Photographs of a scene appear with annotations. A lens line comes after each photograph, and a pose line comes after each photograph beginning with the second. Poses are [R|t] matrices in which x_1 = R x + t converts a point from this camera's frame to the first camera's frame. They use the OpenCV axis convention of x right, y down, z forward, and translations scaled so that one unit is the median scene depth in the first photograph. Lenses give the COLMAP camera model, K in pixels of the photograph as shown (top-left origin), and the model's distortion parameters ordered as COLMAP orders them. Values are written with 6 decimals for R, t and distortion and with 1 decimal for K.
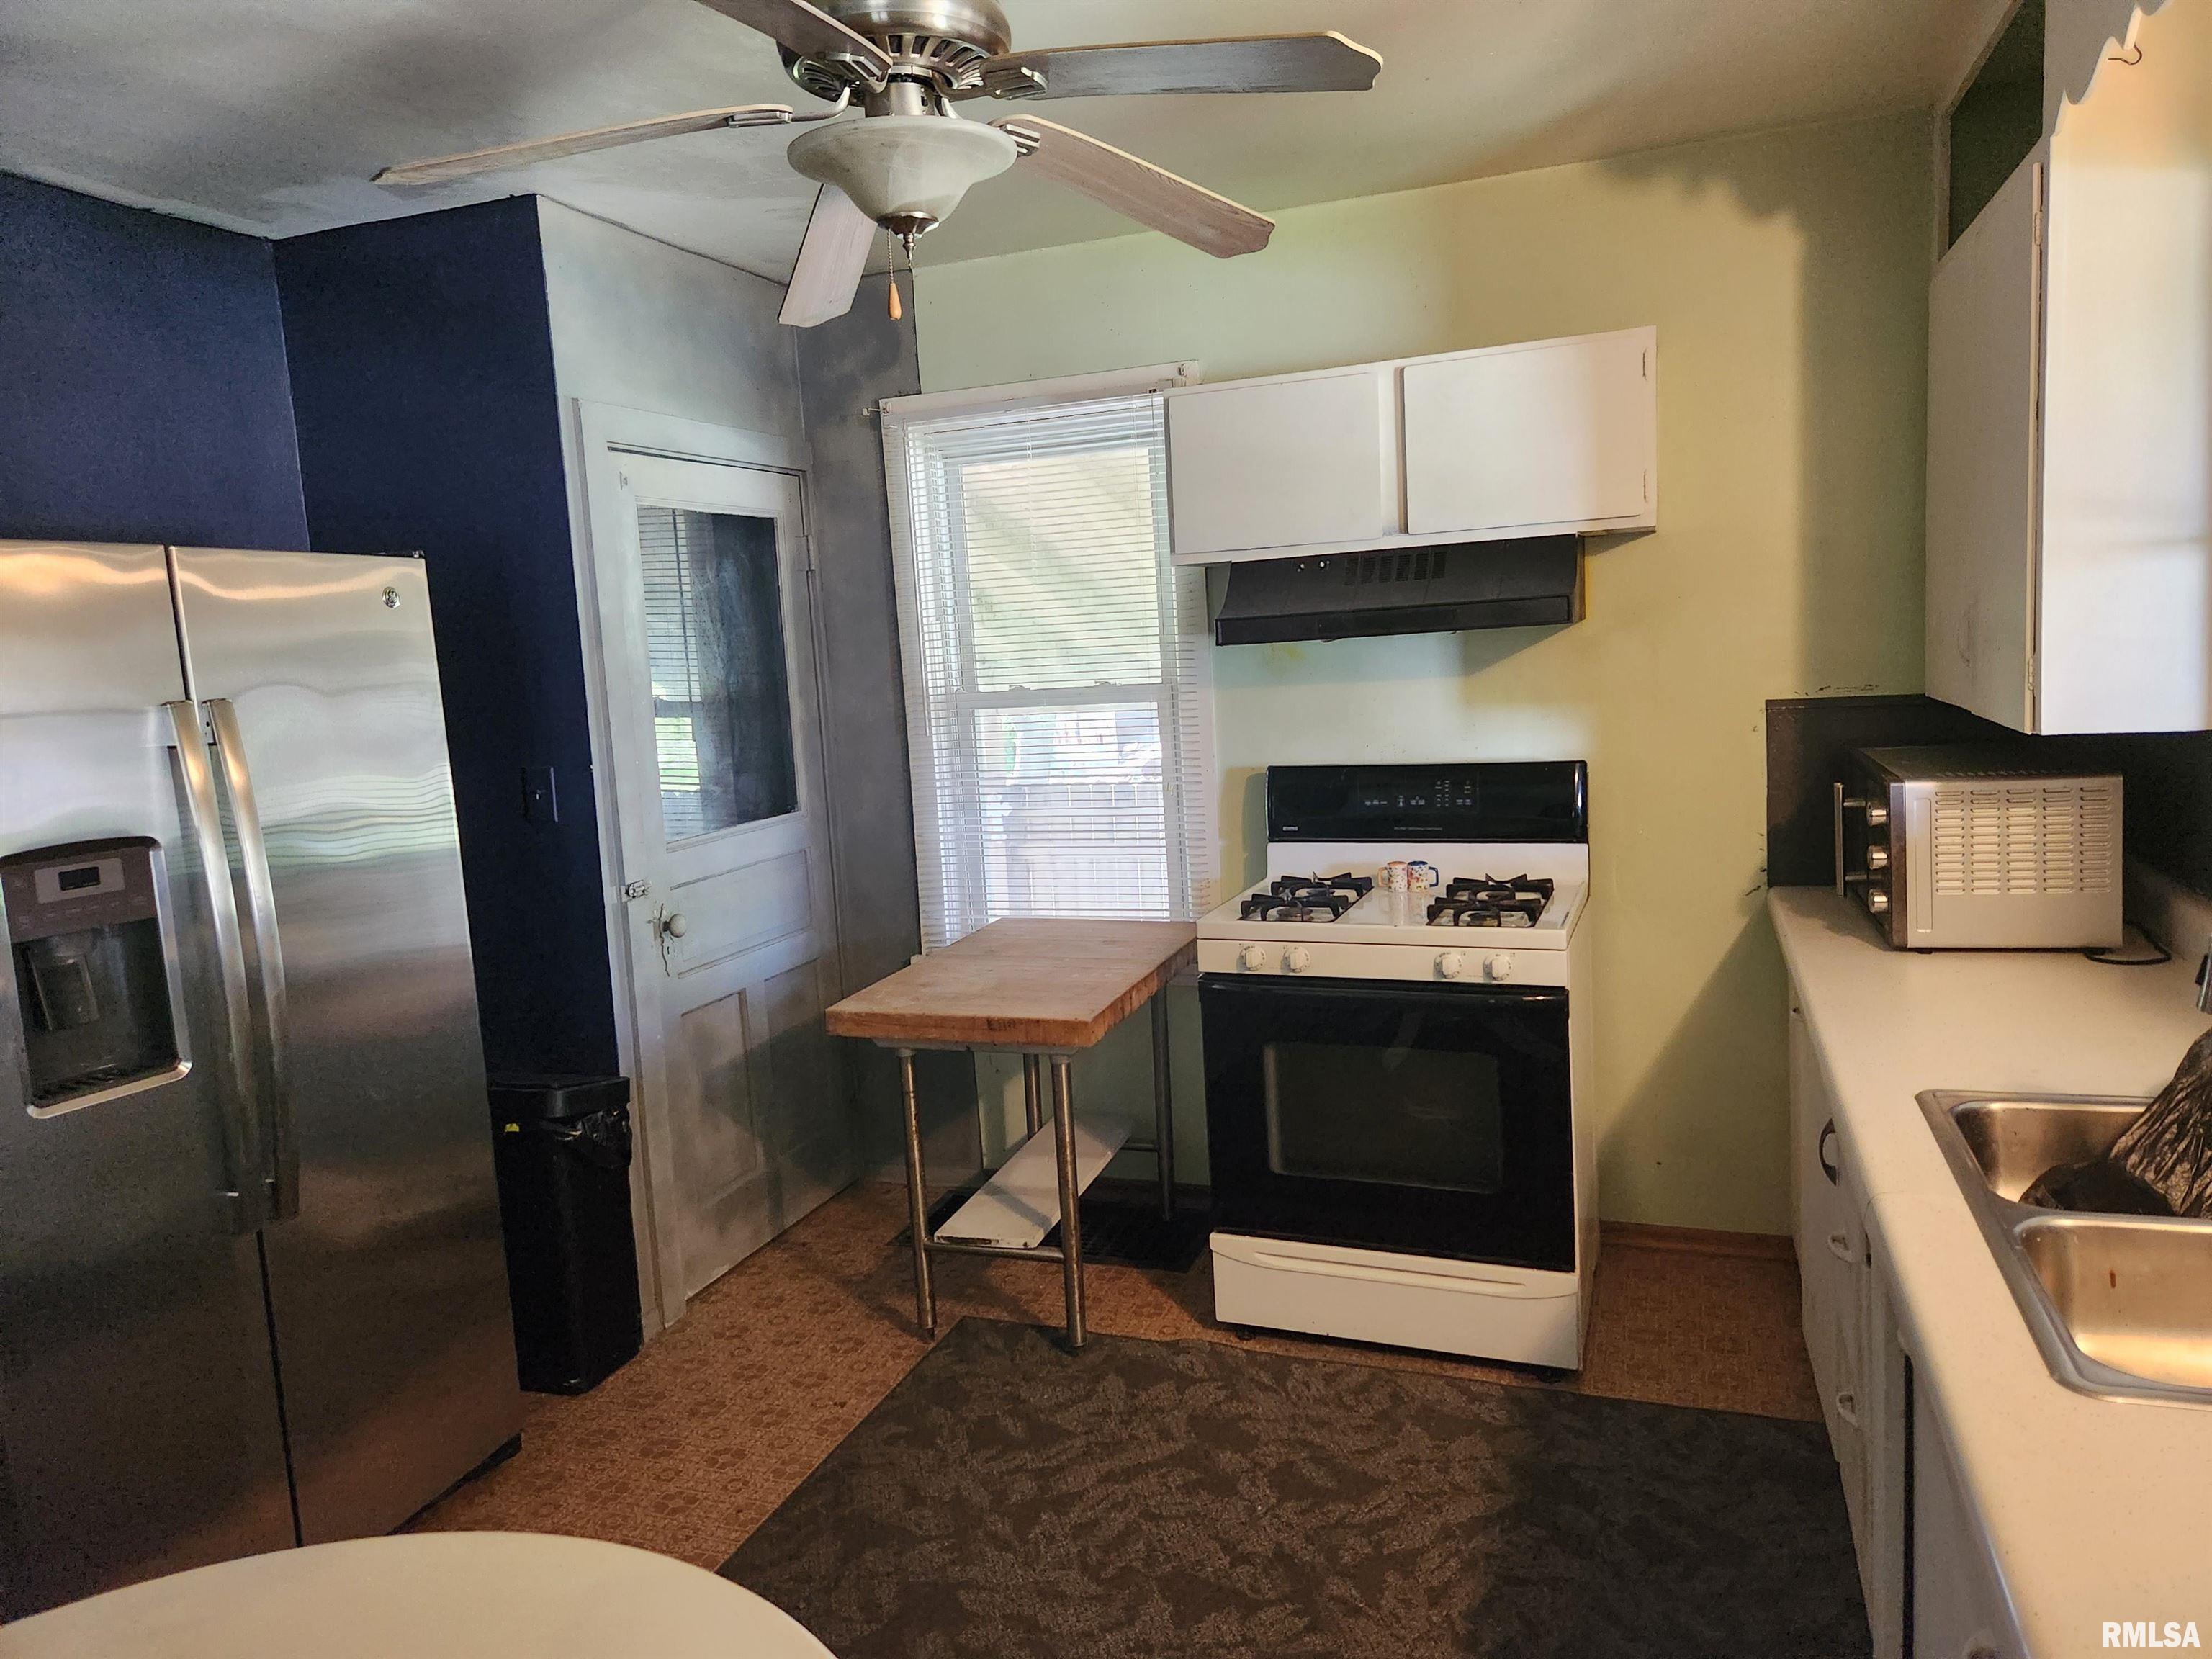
lens RADIAL K [[1466.6, 0, 1114.6], [0, 1466.6, 810.4], [0, 0, 1]] dist [0.038629, -0.012344]
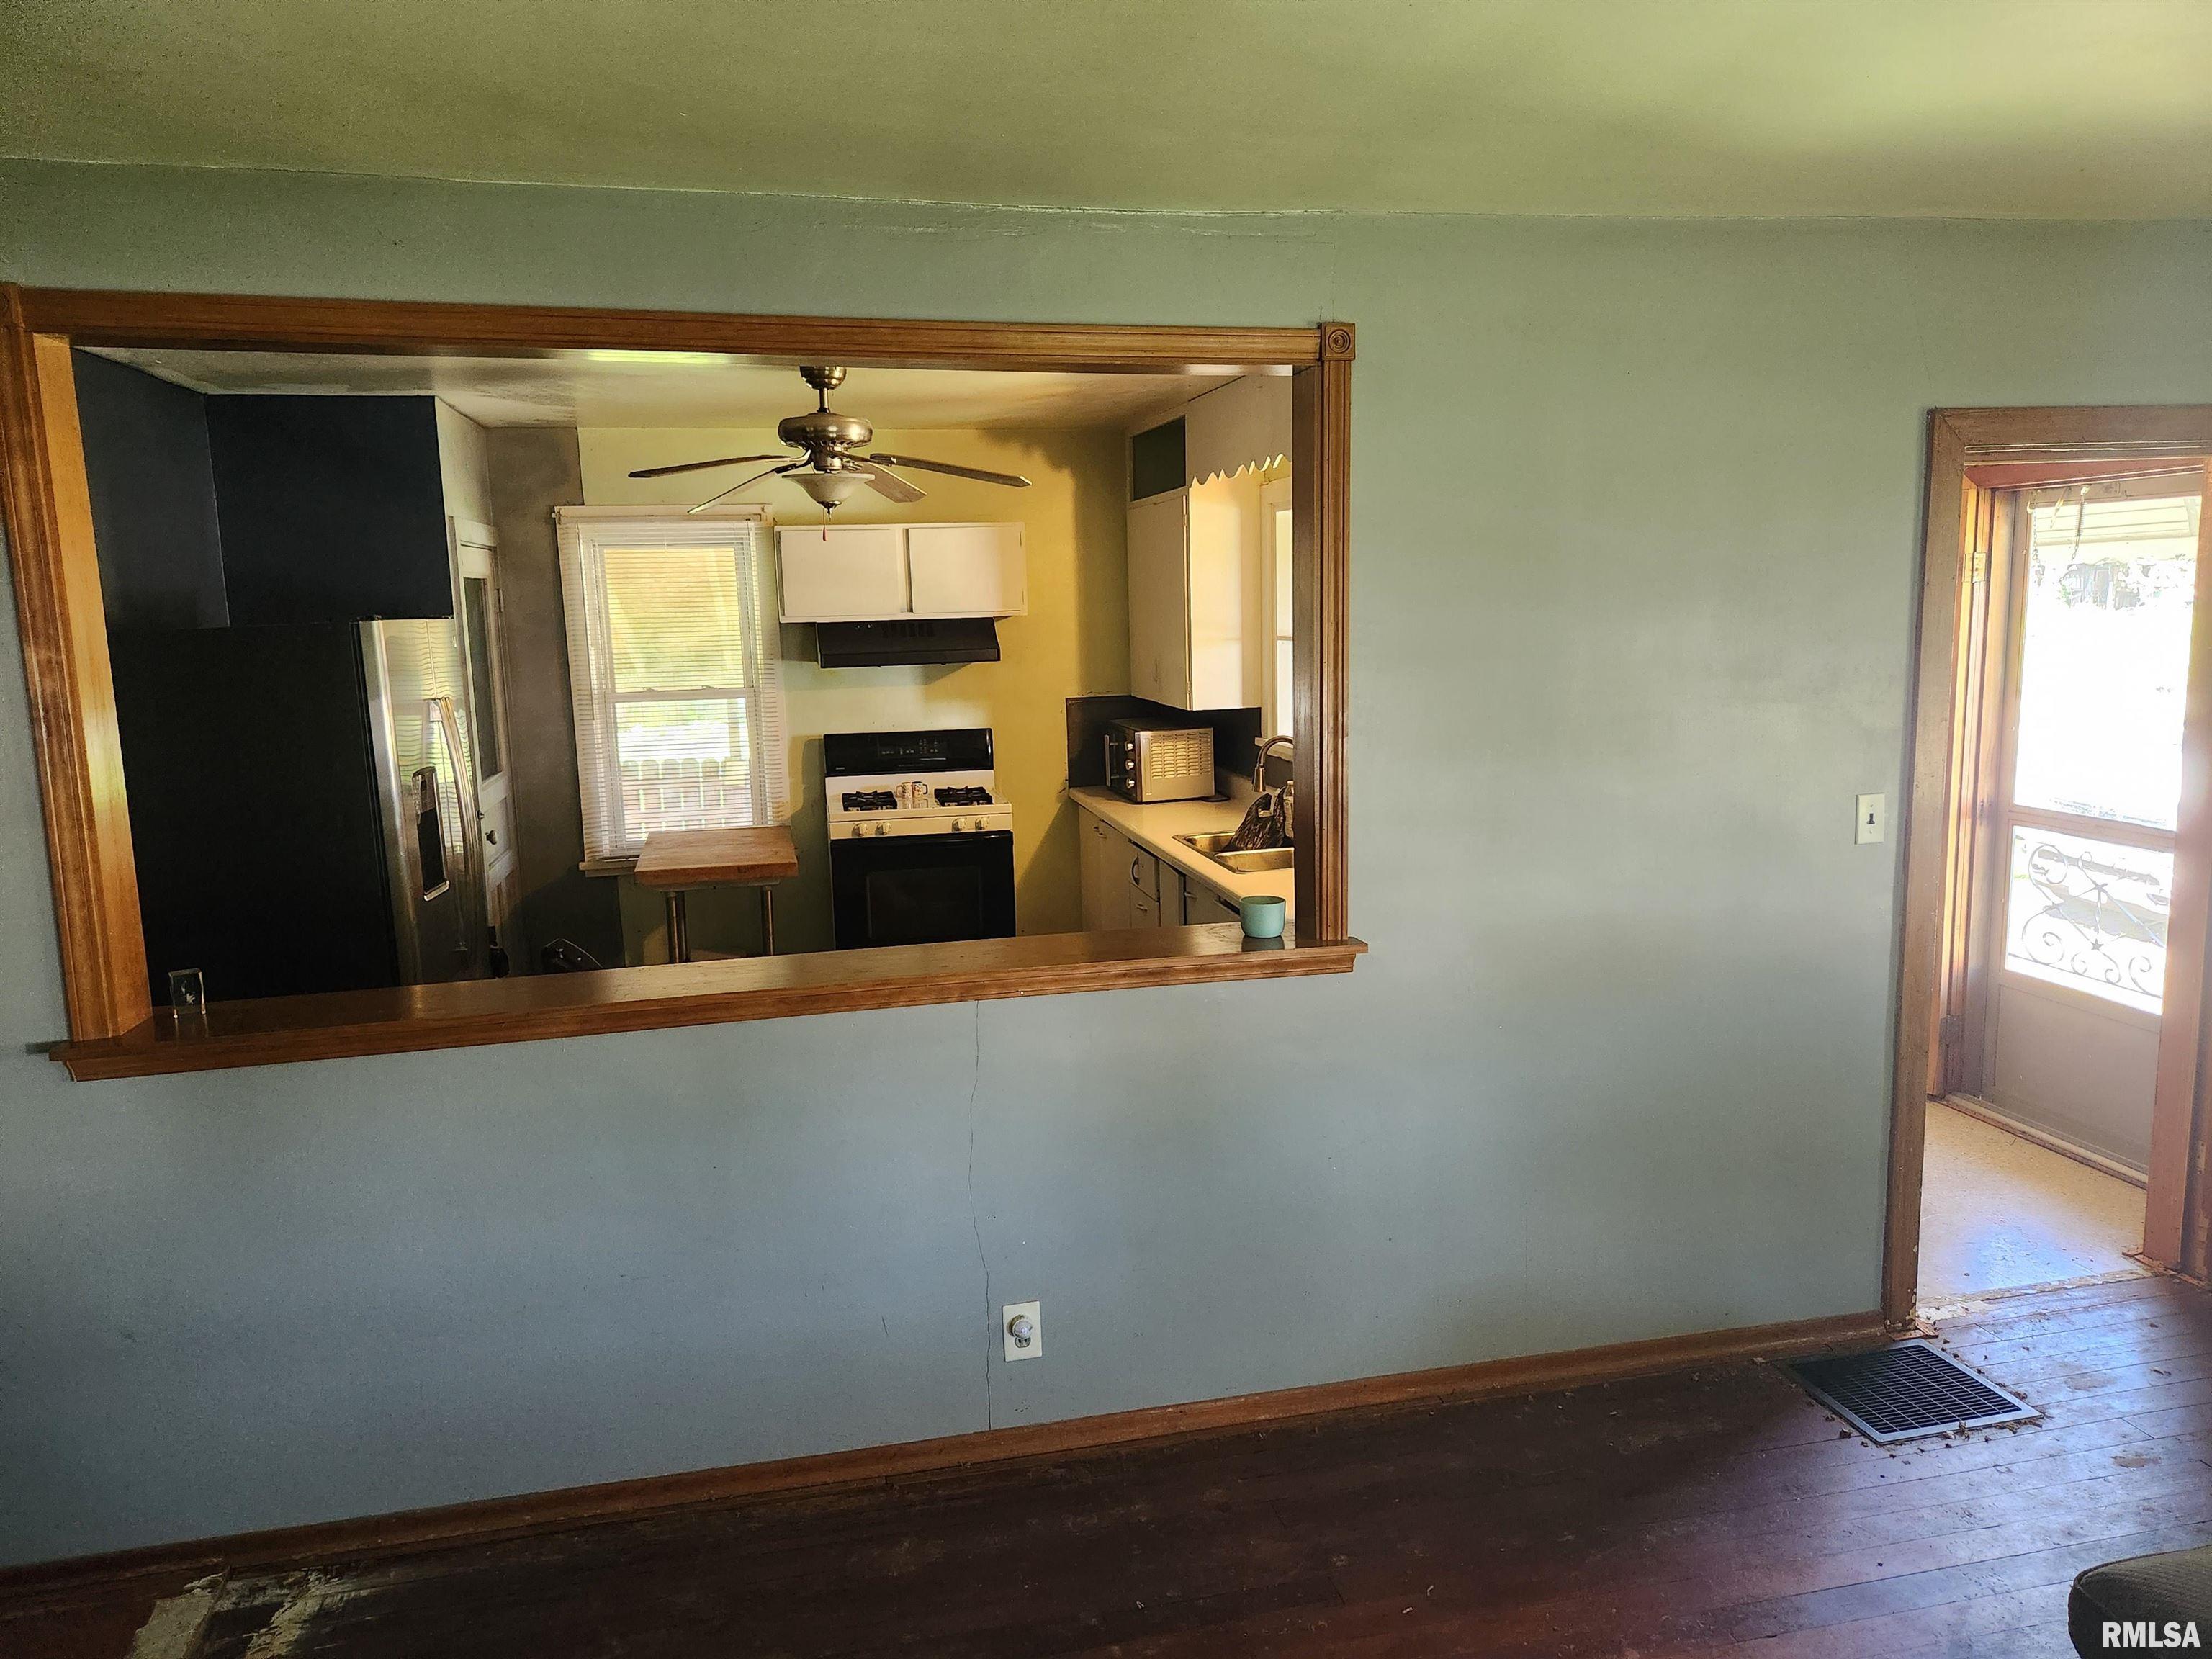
lens RADIAL K [[1466.6, 0, 1100.0], [0, 1466.6, 825.1], [0, 0, 1]] dist [0.038629, -0.012344]
pose [[0.838337, -0.048312, 0.543007, -0.649378], [0.042427, 0.998826, 0.023364, 0.058154], [-0.543499, 0.003451, 0.839403, -0.759301]]
